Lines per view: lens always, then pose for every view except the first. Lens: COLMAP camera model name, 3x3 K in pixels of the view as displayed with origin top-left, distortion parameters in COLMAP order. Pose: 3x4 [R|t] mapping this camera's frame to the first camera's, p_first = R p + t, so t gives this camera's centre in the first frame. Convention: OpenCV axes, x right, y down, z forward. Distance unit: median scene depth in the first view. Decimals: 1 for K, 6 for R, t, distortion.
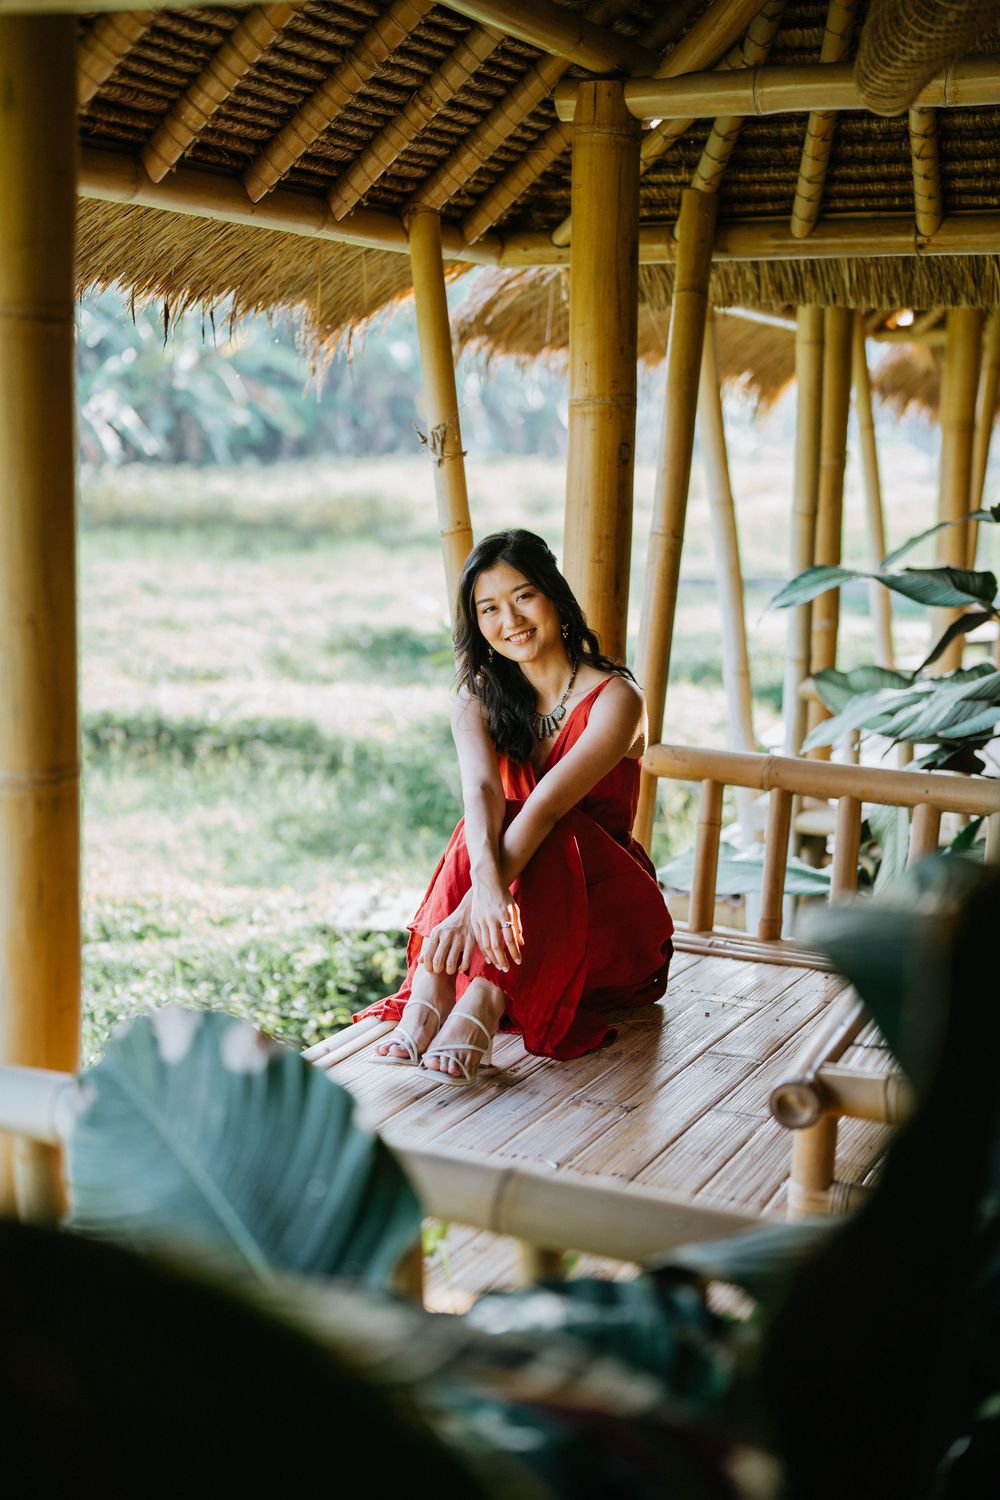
lens RADIAL K [[2033.9, 0, 500.0], [0, 2033.9, 750.0], [0, 0, 1]] dist [-0.145261, 0.935846]
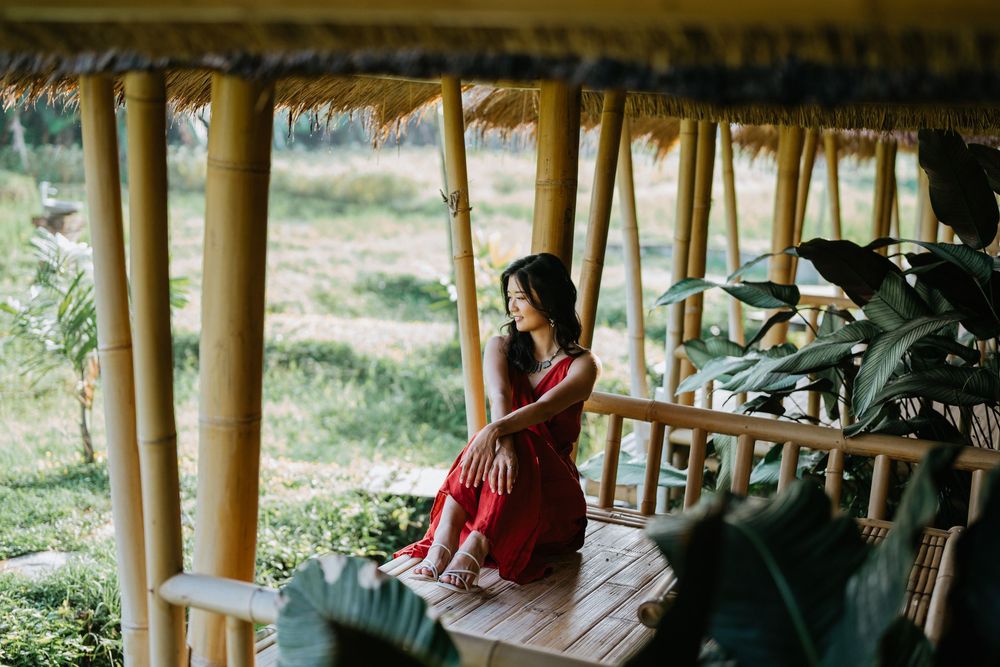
lens RADIAL K [[1520.7, 0, 485.1], [0, 1520.7, 335.7], [0, 0, 1]] dist [-0.066650, -0.020092]
pose [[0.999355, 0.034001, 0.011571, -0.011783], [-0.033895, 0.999383, -0.009198, -0.024499], [-0.011876, 0.008800, 0.999891, -0.156338]]
